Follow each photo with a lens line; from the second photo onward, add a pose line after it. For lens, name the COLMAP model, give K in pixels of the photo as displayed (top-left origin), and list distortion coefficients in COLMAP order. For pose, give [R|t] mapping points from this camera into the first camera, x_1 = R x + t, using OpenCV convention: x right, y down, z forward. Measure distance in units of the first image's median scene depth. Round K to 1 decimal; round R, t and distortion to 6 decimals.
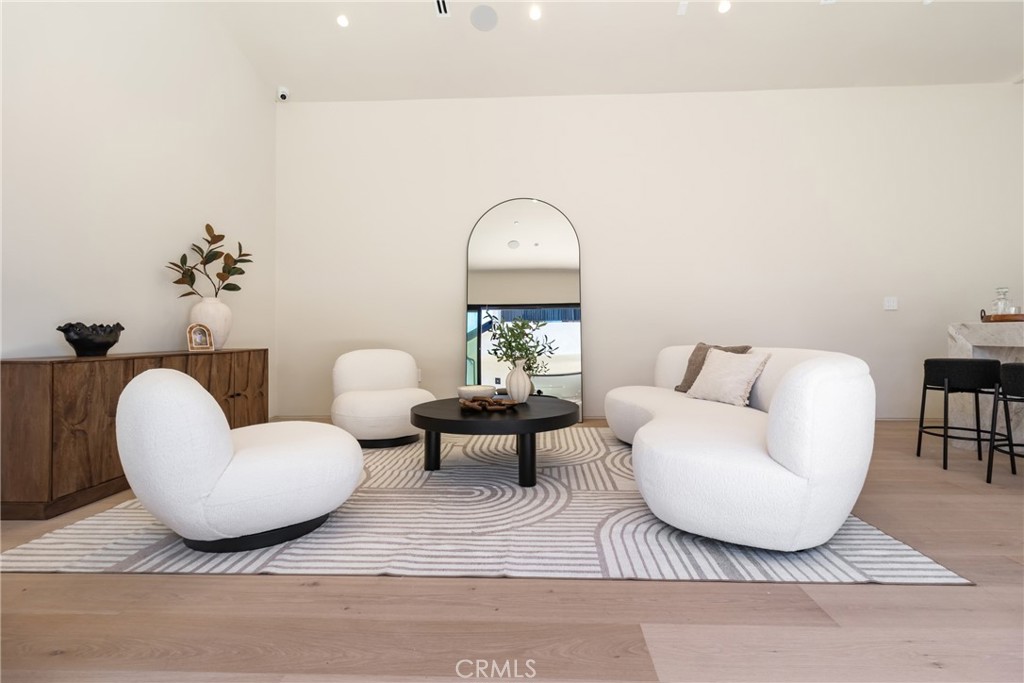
lens RADIAL K [[476.6, 0, 519.8], [0, 476.6, 325.8], [0, 0, 1]] dist [0.002305, 0.000061]
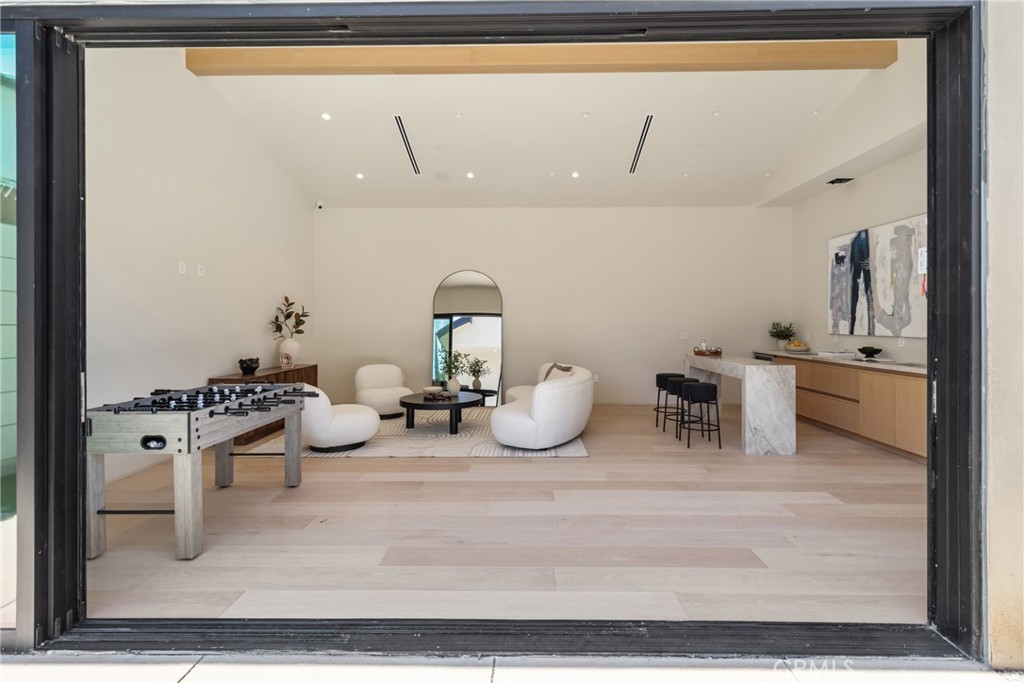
lens RADIAL K [[476.6, 0, 519.8], [0, 476.6, 324.3], [0, 0, 1]] dist [0.002305, 0.000061]
pose [[0.999560, 0.004251, 0.029347, 0.195151], [-0.004778, 0.999828, 0.017901, -0.157815], [-0.029266, -0.018033, 0.999409, -0.909713]]
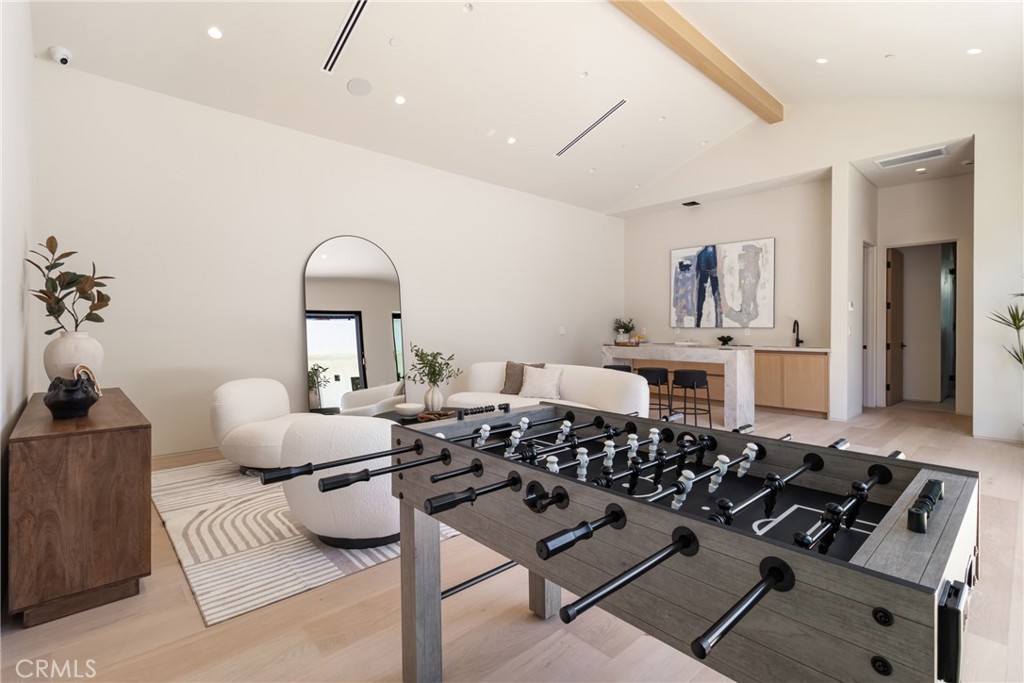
lens RADIAL K [[476.6, 0, 520.9], [0, 476.6, 332.4], [0, 0, 1]] dist [0.002305, 0.000061]
pose [[0.699941, 0.000779, 0.714201, -0.737691], [-0.015700, 0.999775, 0.014297, -0.085912], [-0.714028, -0.021220, 0.699795, -0.119003]]
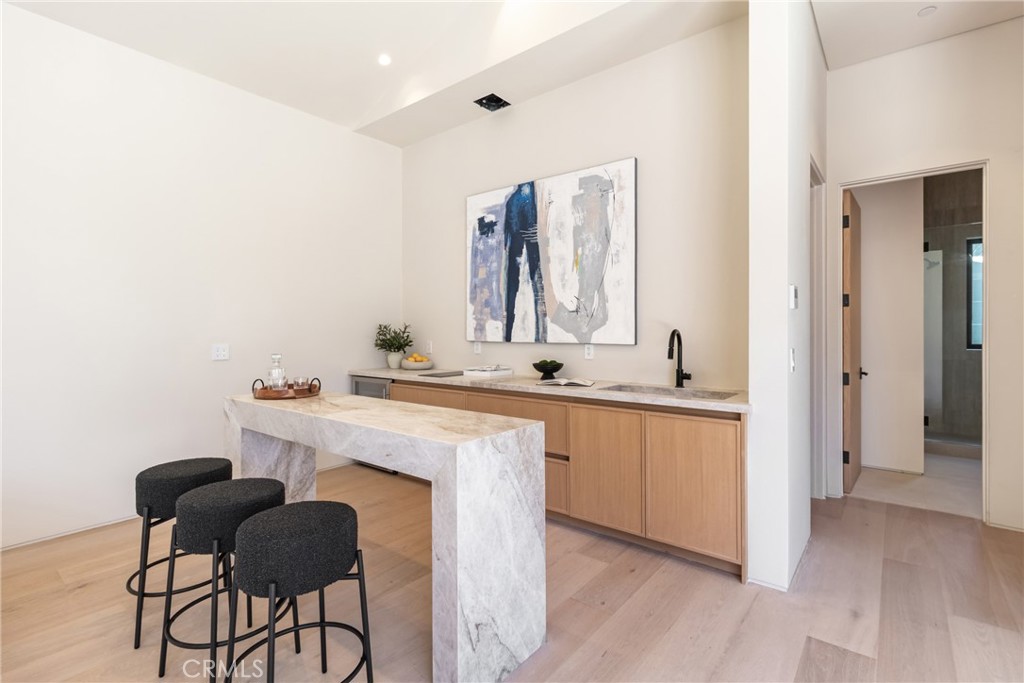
lens RADIAL K [[476.6, 0, 519.1], [0, 476.6, 331.0], [0, 0, 1]] dist [0.002305, 0.000061]
pose [[0.586793, 0.001320, 0.809736, 0.569737], [-0.011838, 0.999906, 0.006948, -0.127179], [-0.809651, -0.013662, 0.586753, 0.162154]]
